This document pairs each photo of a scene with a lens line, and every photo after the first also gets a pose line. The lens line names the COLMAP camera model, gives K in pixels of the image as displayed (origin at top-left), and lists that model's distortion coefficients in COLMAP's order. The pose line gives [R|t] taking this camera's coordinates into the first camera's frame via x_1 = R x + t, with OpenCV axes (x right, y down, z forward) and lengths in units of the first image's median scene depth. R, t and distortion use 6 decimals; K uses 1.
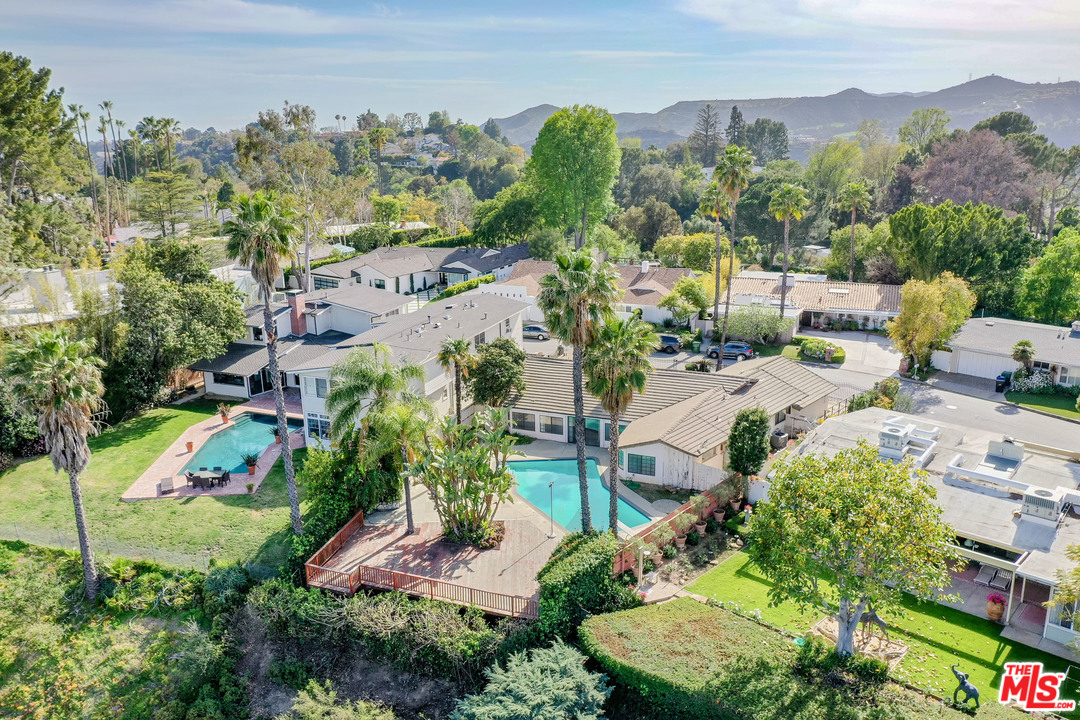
lens RADIAL K [[847.2, 0, 540.0], [0, 847.2, 360.0], [0, 0, 1]] dist [0.002517, 0.005904]
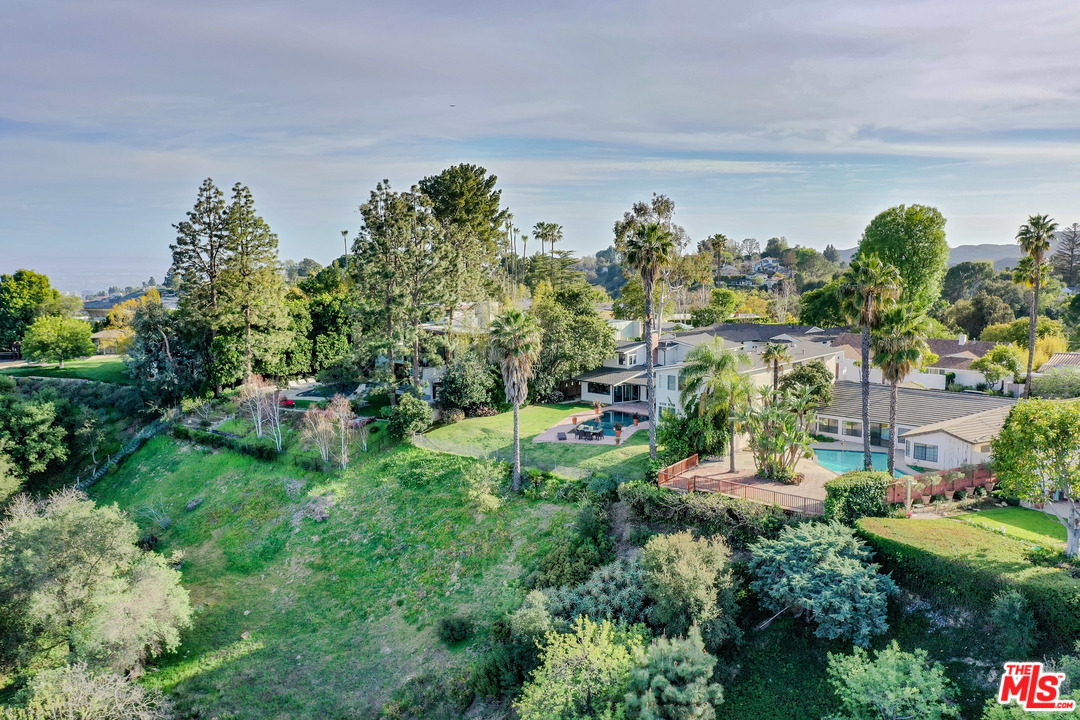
lens RADIAL K [[847.2, 0, 540.0], [0, 847.2, 360.0], [0, 0, 1]] dist [0.002517, 0.005904]
pose [[0.926810, 0.049077, -0.372310, 0.054364], [-0.104099, 0.986146, -0.129147, 0.213856], [0.360814, 0.158452, 0.919079, -0.358414]]
